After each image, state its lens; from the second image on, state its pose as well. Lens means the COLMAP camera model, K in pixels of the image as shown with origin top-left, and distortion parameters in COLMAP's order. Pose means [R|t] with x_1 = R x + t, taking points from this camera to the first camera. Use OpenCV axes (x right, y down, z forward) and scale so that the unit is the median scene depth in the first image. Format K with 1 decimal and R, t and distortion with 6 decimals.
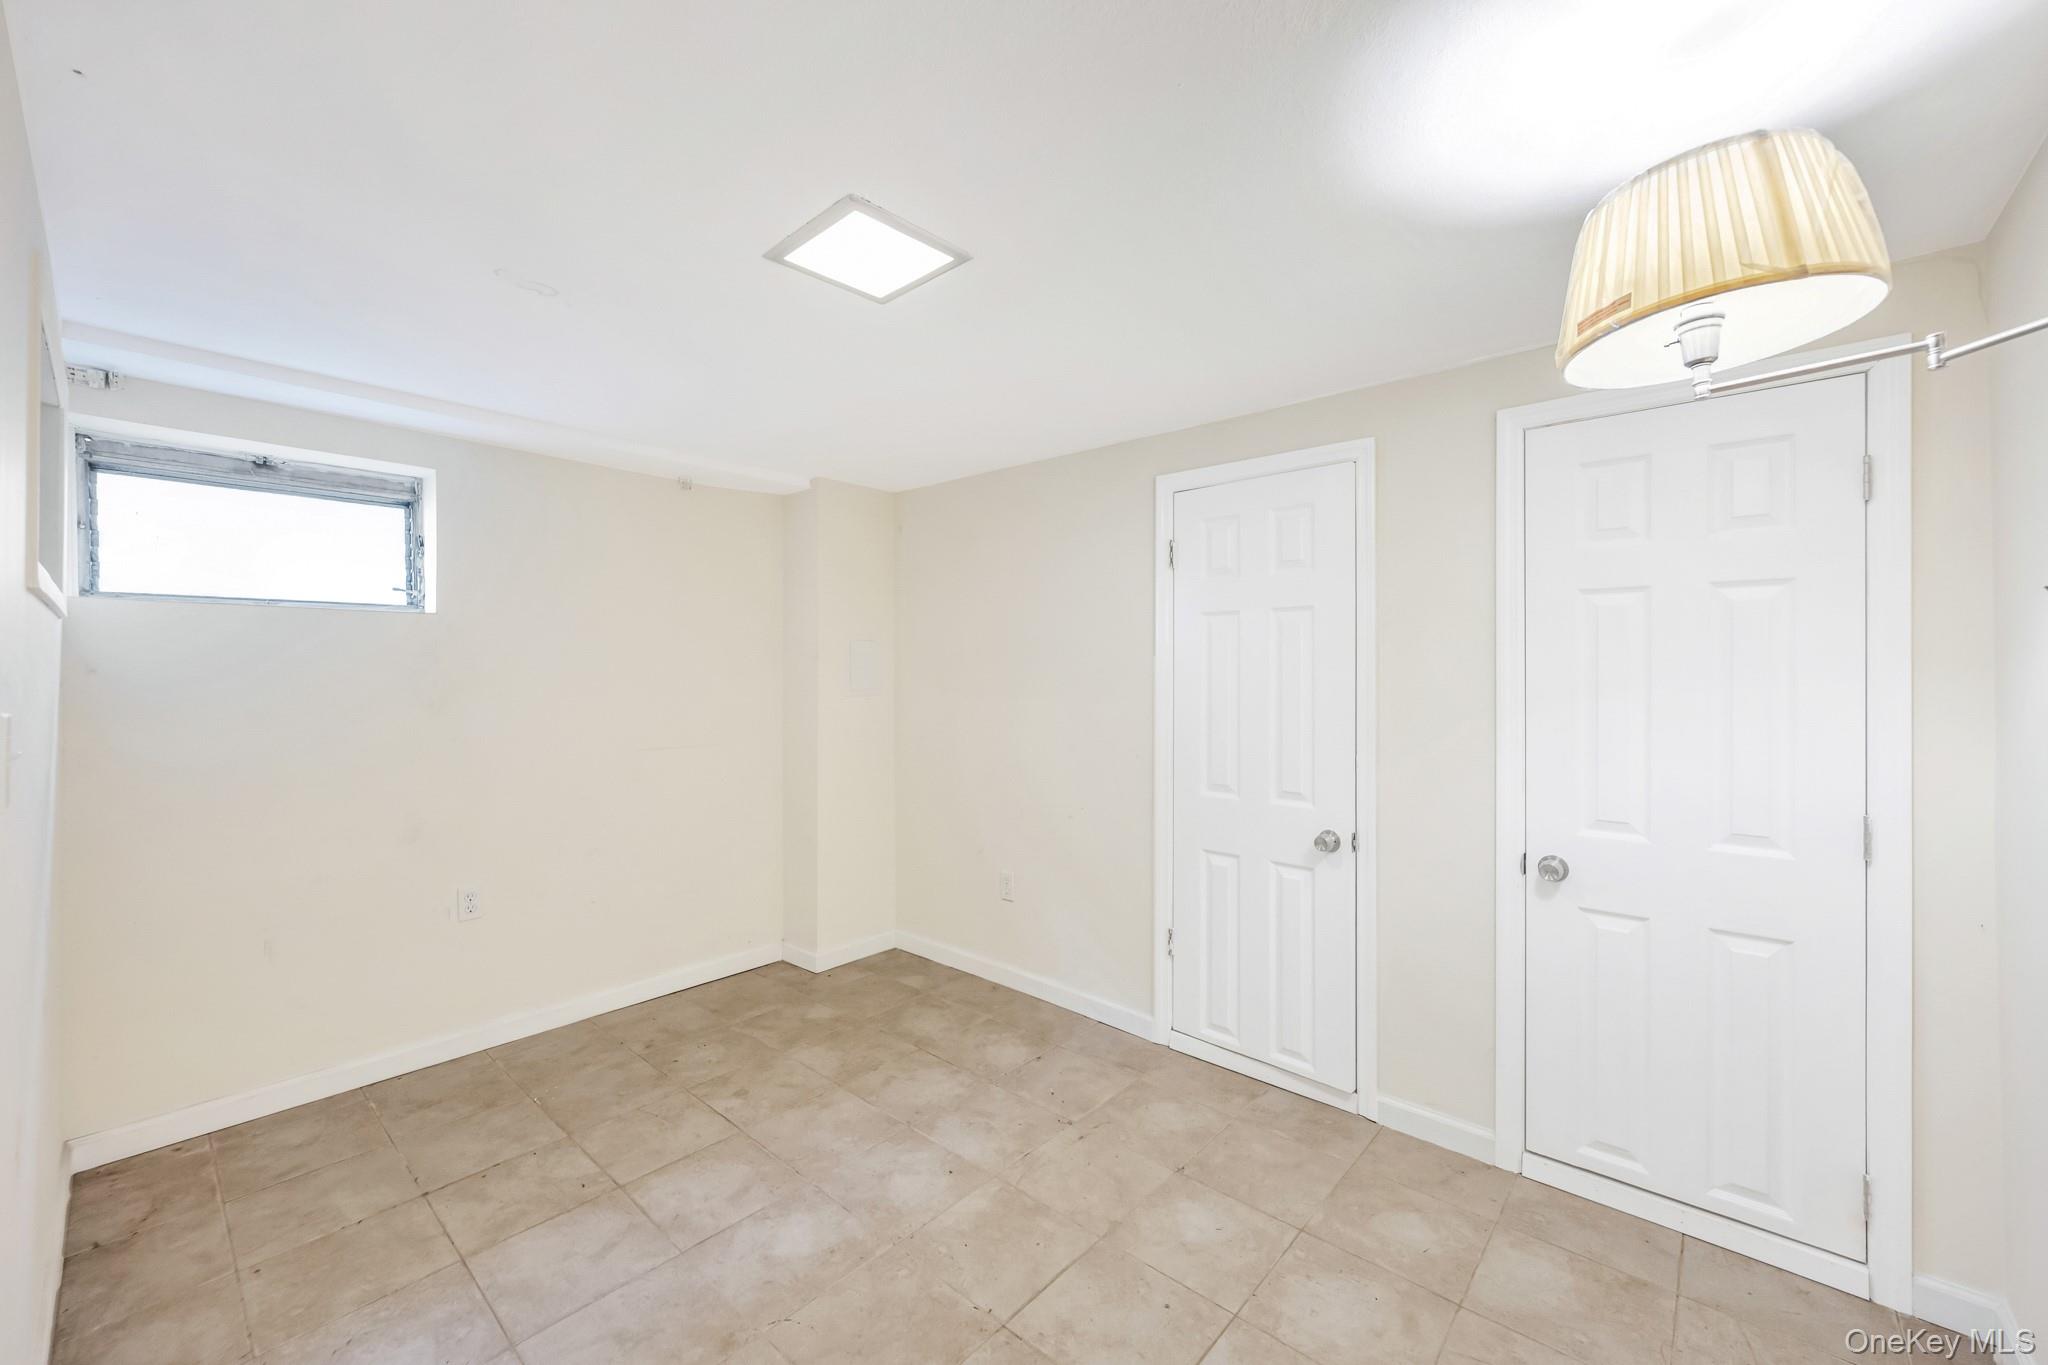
lens RADIAL K [[807.5, 0, 1020.2], [0, 807.5, 674.7], [0, 0, 1]] dist [-0.000030, 0.000222]
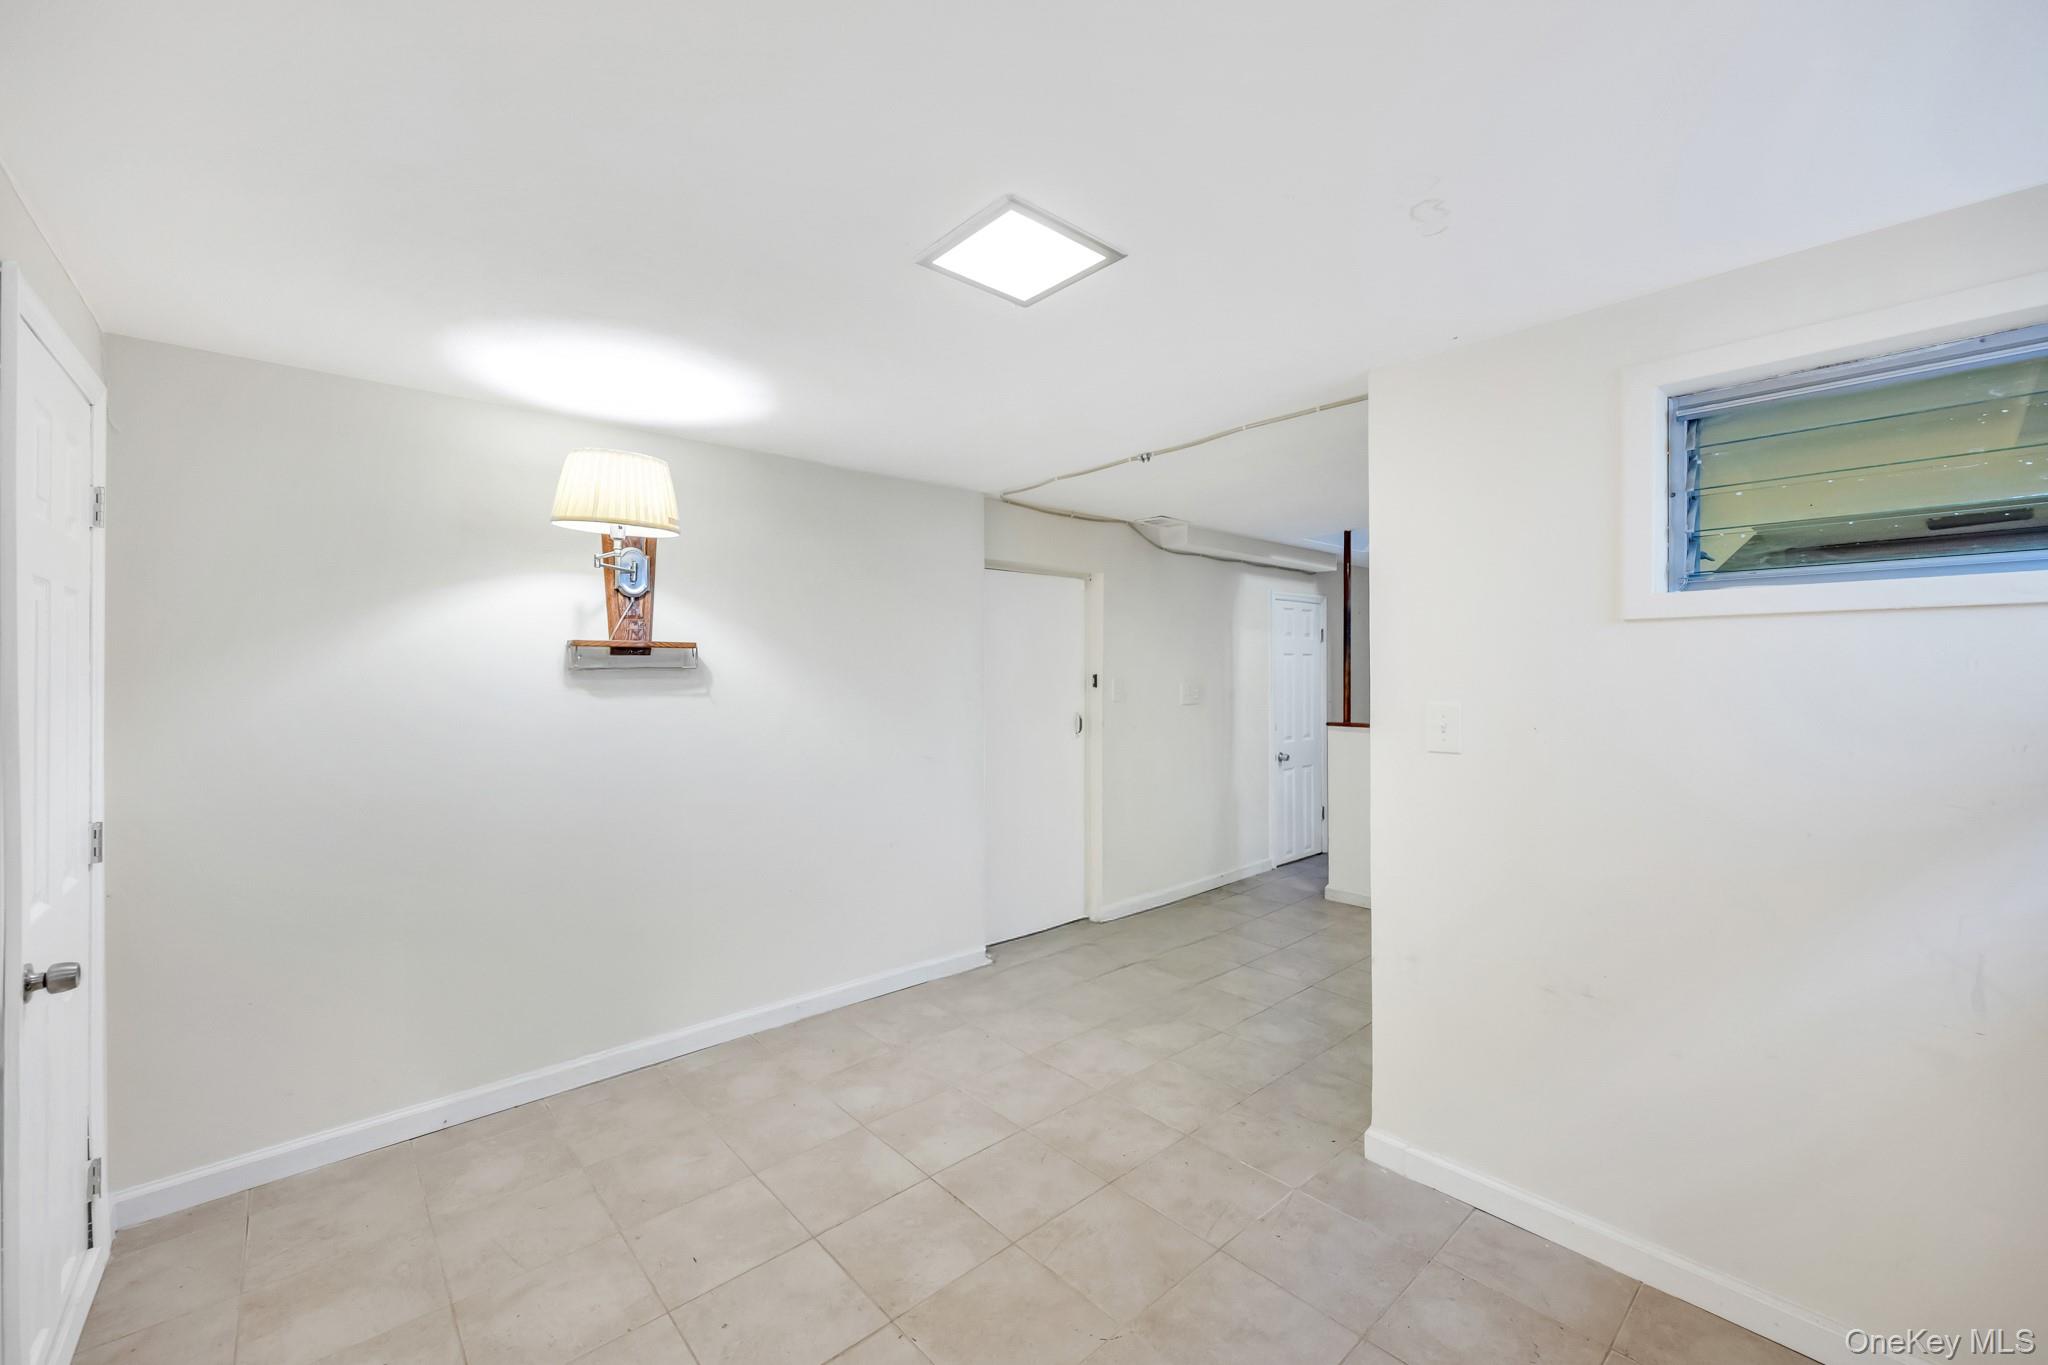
lens RADIAL K [[807.5, 0, 1022.2], [0, 807.5, 672.7], [0, 0, 1]] dist [-0.000030, 0.000222]
pose [[-0.992994, 0.007407, 0.117936, -0.219171], [0.008196, 0.999947, 0.006210, -0.015872], [-0.117884, 0.007134, -0.993002, 1.397415]]
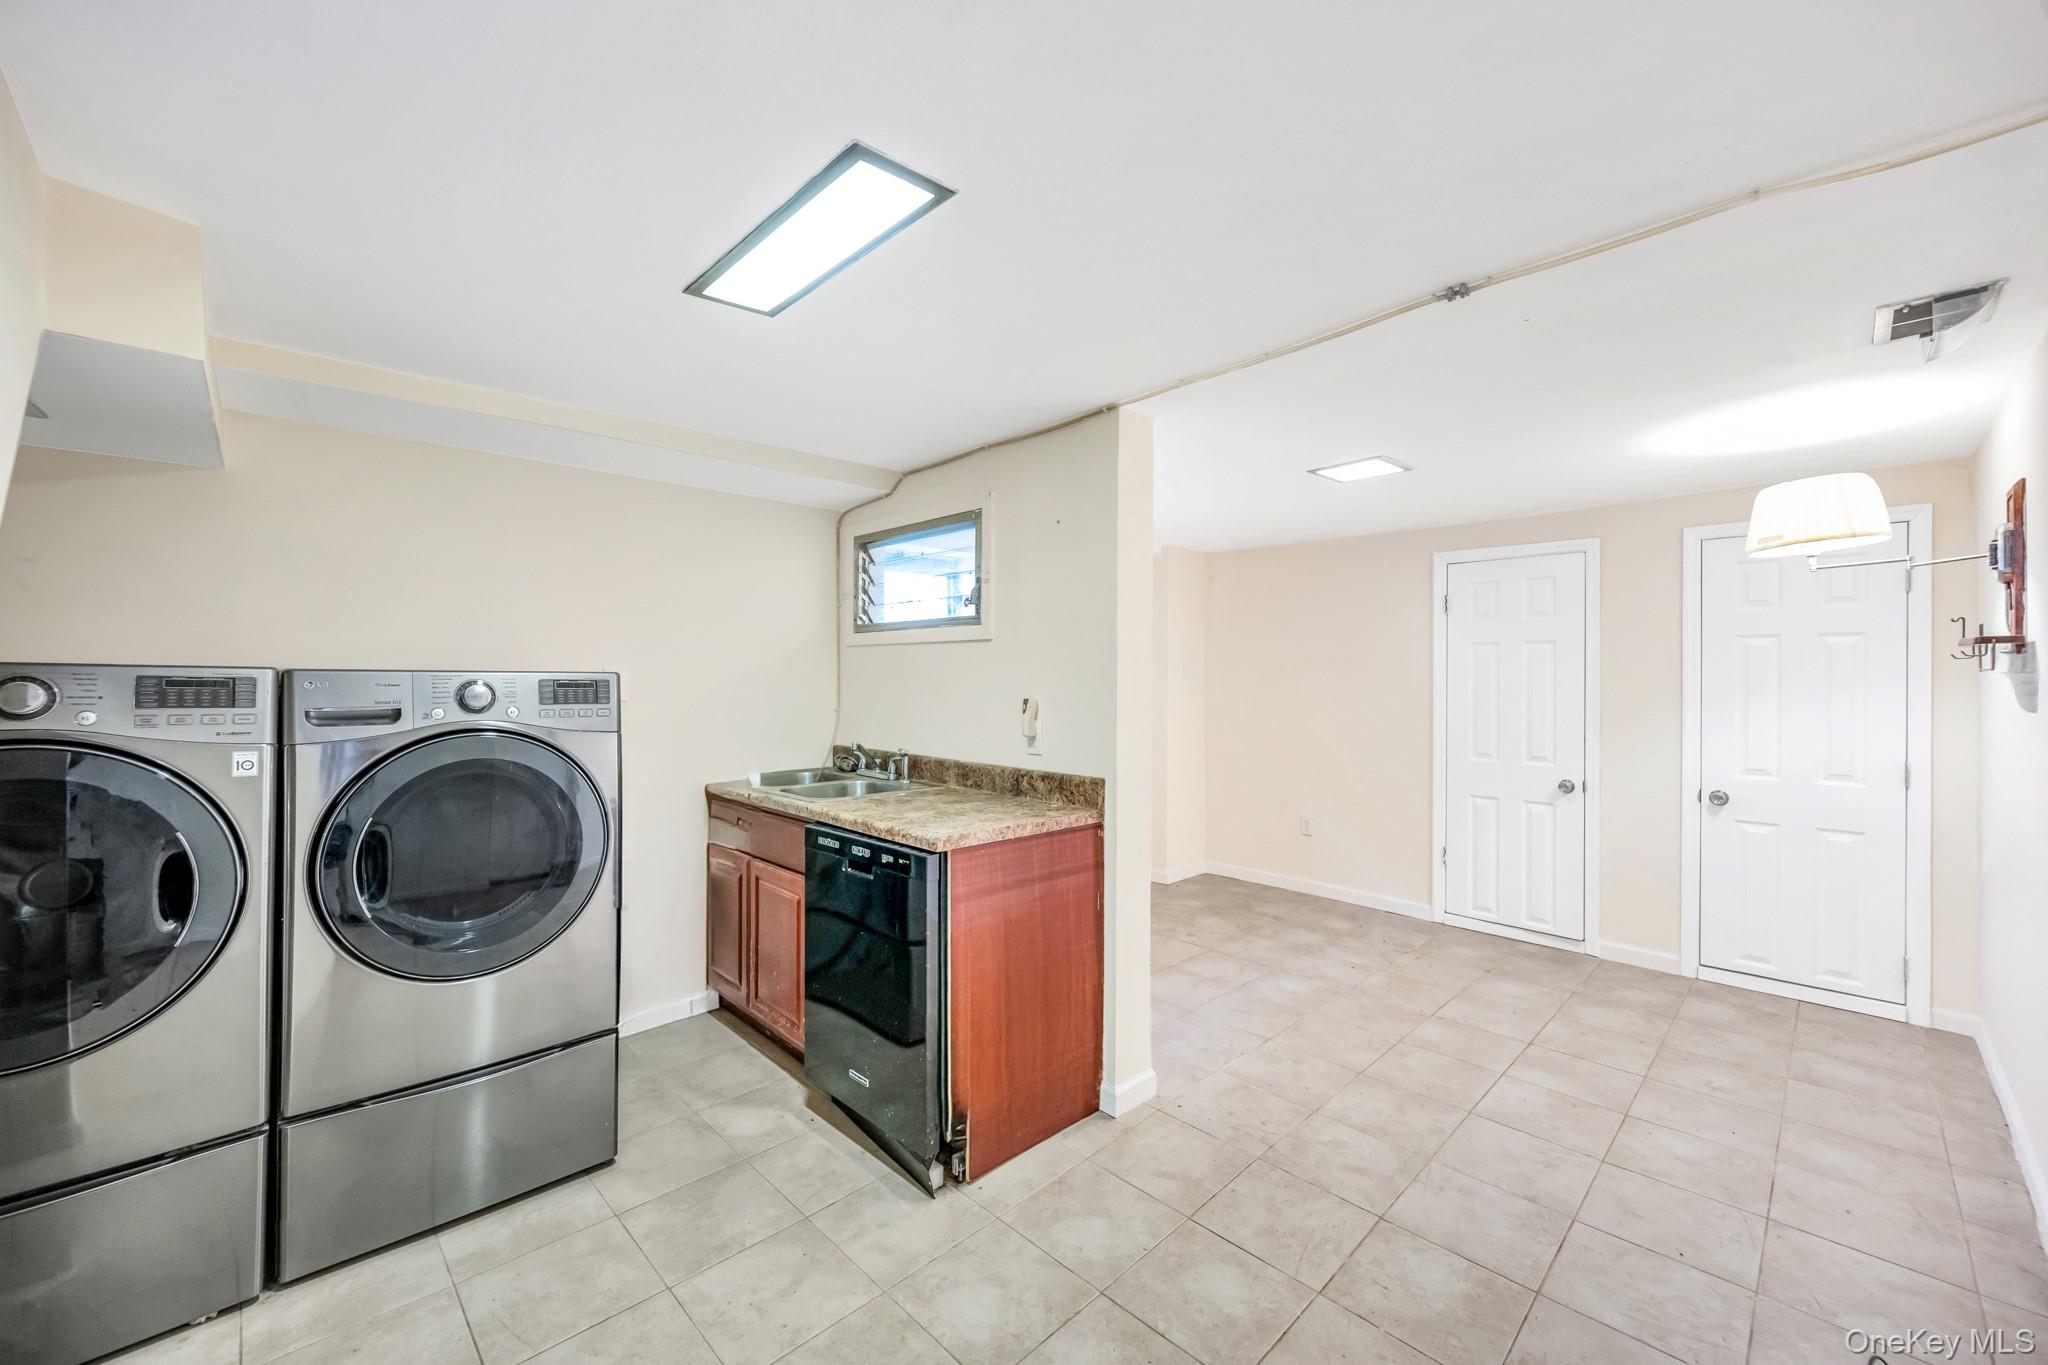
lens RADIAL K [[807.5, 0, 1028.4], [0, 807.5, 677.8], [0, 0, 1]] dist [-0.000030, 0.000222]
pose [[0.997647, 0.004944, -0.068384, -0.609879], [-0.004901, 0.999988, 0.000804, -0.007646], [0.068387, -0.000467, 0.997659, -0.719551]]
